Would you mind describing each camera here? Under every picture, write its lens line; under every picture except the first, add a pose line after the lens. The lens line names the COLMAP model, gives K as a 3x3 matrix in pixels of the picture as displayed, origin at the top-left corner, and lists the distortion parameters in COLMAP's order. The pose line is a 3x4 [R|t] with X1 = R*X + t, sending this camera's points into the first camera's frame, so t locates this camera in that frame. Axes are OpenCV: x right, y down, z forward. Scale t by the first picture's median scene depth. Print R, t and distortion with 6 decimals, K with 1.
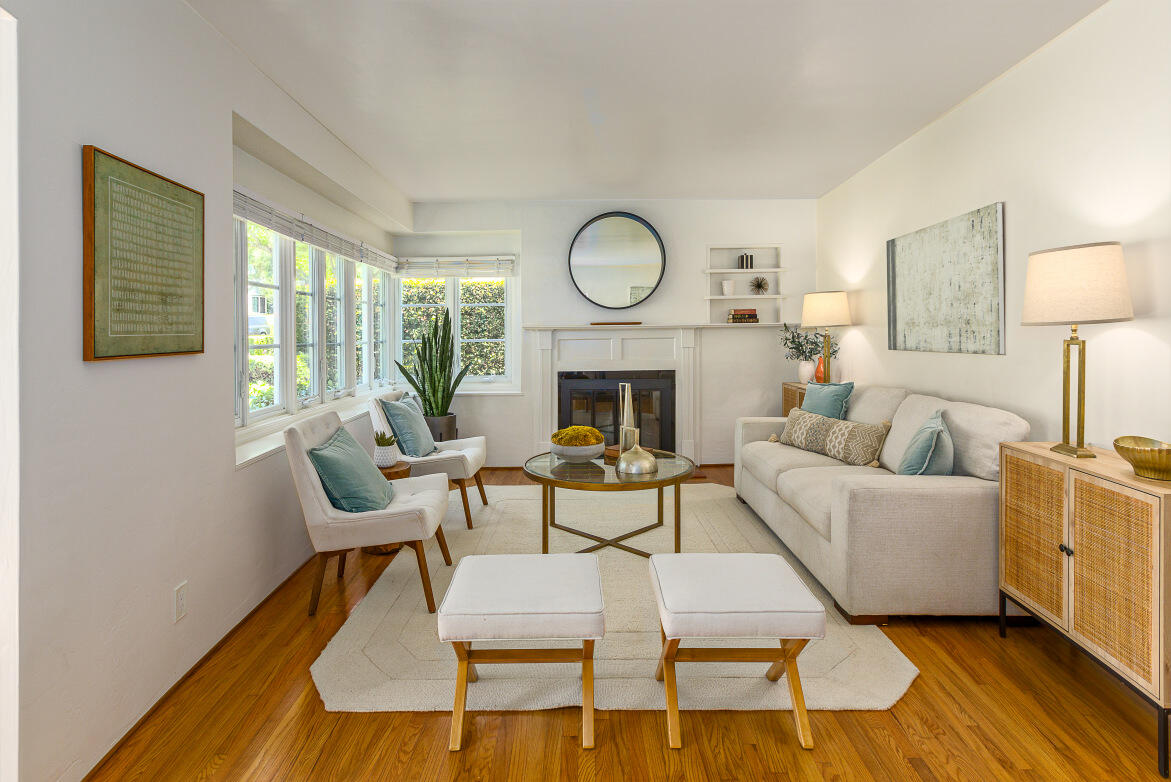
lens RADIAL K [[529.0, 0, 585.1], [0, 529.0, 405.4], [0, 0, 1]] dist [-0.001978, -0.000181]
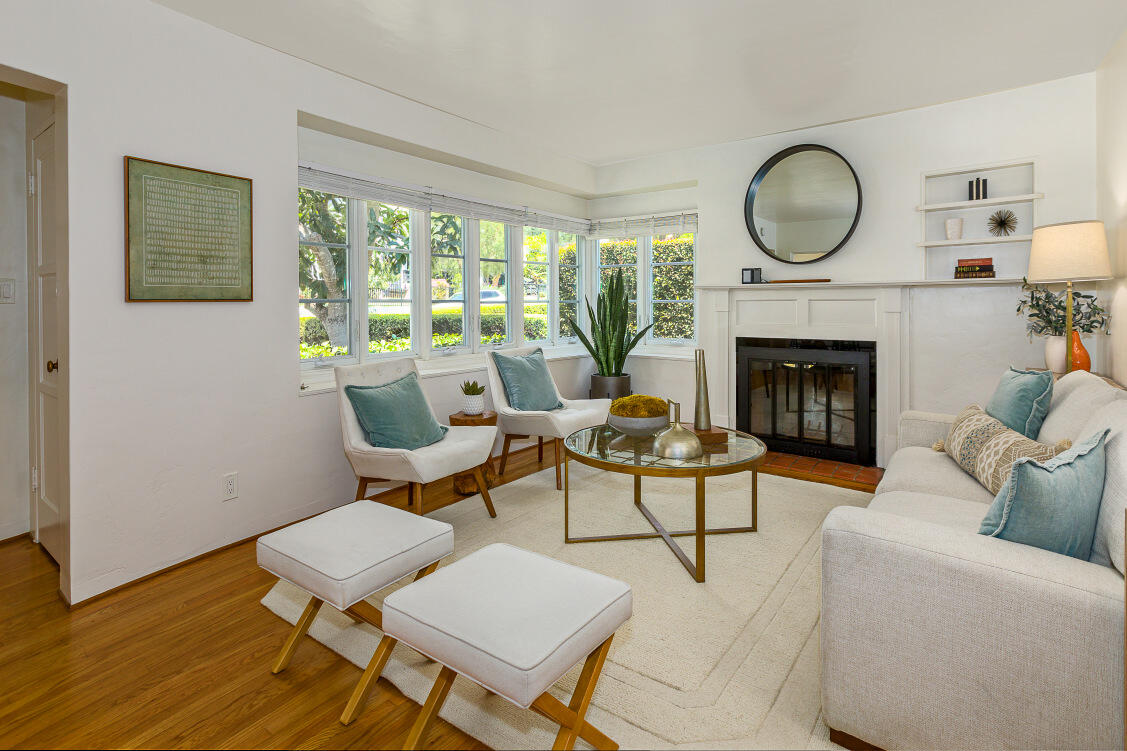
lens RADIAL K [[543.7, 0, 563.8], [0, 543.7, 354.6], [0, 0, 1]] dist [-0.001473, 0.000183]
pose [[0.830860, 0.065399, -0.552624, 0.260706], [-0.081757, 0.996640, -0.004975, -0.009240], [0.550442, 0.049314, 0.833416, 0.121659]]
